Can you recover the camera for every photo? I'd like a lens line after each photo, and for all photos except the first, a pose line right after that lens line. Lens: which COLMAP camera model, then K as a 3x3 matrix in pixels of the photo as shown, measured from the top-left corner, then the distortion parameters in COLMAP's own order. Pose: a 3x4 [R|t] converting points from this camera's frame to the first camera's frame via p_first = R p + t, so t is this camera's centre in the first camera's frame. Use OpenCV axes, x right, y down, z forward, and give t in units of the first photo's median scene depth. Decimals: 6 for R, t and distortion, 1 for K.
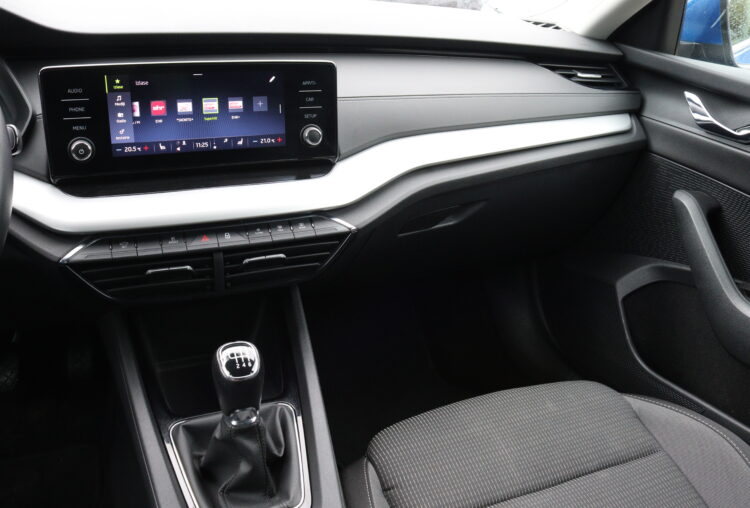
lens RADIAL K [[679.2, 0, 379.4], [0, 679.2, 242.5], [0, 0, 1]] dist [-0.157971, 0.152505]
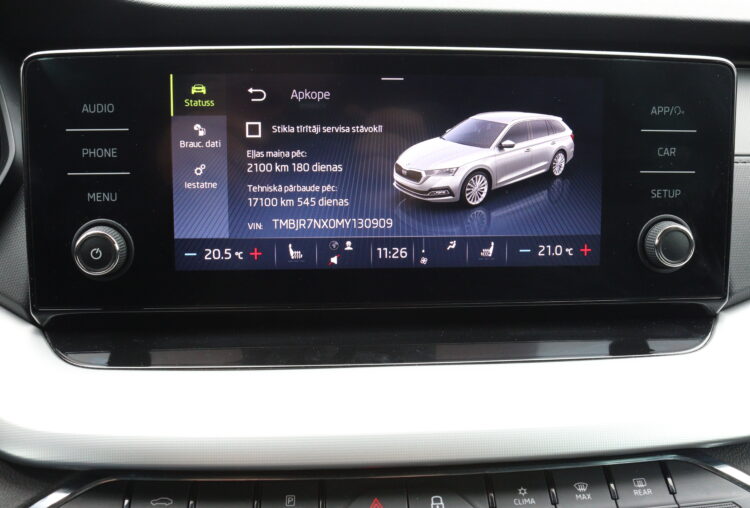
lens RADIAL K [[673.2, 0, 380.2], [0, 673.2, 251.5], [0, 0, 1]] dist [-0.096056, 0.025353]
pose [[0.944688, 0.038666, -0.325682, -0.143508], [-0.087938, 0.986527, -0.137952, -0.092368], [0.315960, 0.158961, 0.935361, 0.635307]]
